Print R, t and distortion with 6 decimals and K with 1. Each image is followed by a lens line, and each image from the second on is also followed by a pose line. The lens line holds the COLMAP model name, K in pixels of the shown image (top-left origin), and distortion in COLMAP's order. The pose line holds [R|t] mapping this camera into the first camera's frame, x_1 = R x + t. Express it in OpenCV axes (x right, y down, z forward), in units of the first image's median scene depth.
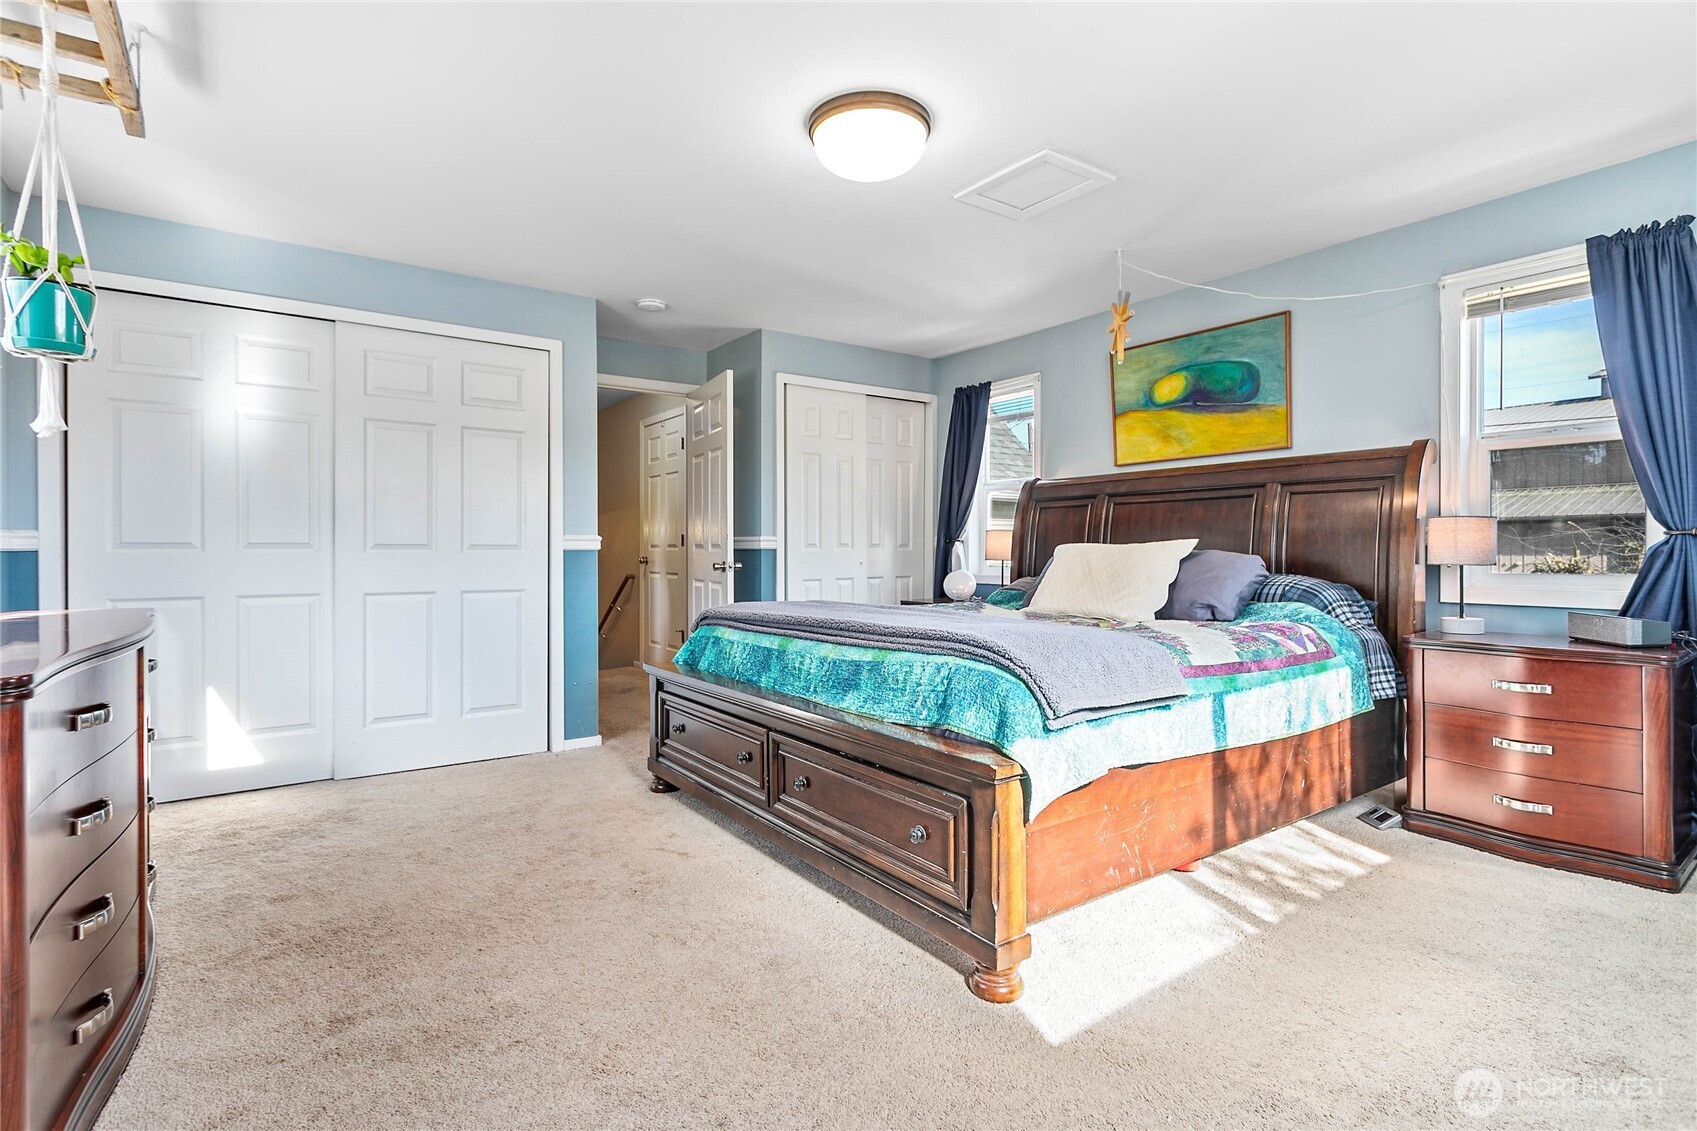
lens RADIAL K [[810.2, 0, 845.1], [0, 810.2, 552.8], [0, 0, 1]] dist [-0.025050, 0.010604]
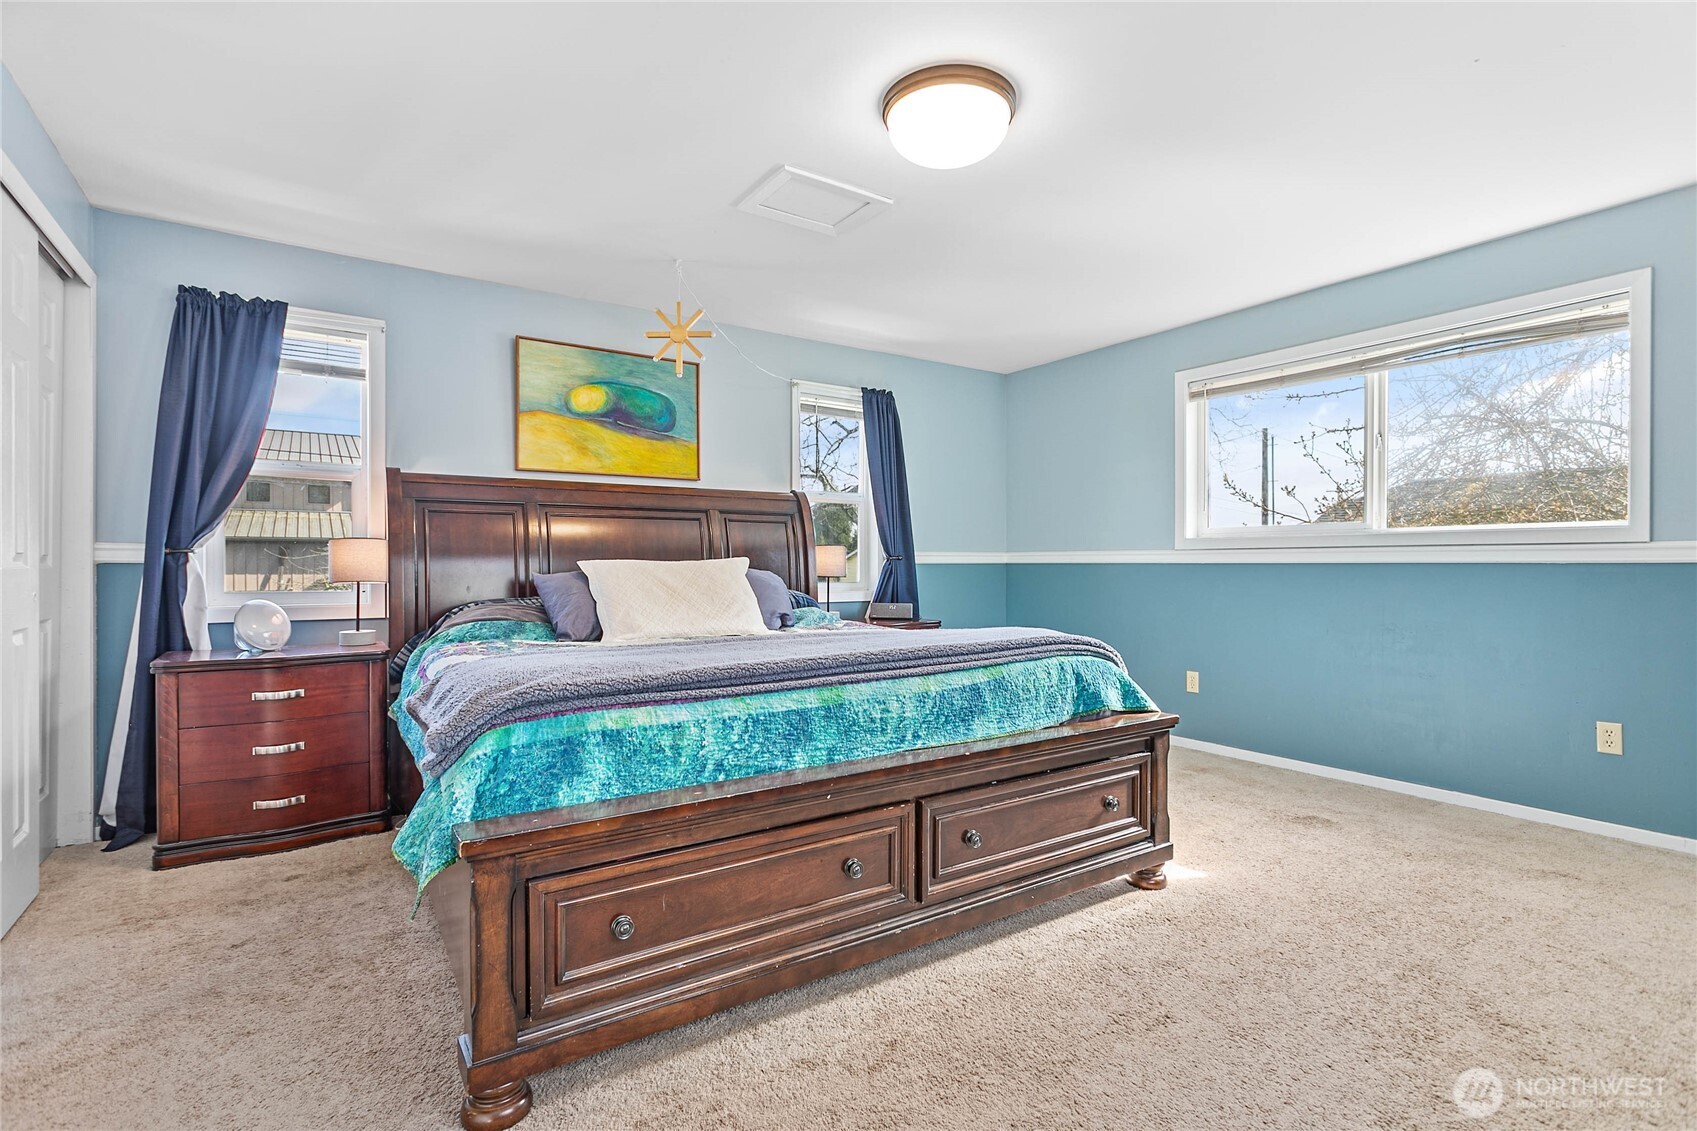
lens RADIAL K [[810.2, 0, 845.8], [0, 810.2, 574.5], [0, 0, 1]] dist [-0.025050, 0.010604]
pose [[0.016807, -0.006590, 0.999837, -0.585087], [0.003997, 0.999971, 0.006523, -0.000365], [-0.999851, 0.003887, 0.016832, 0.718208]]
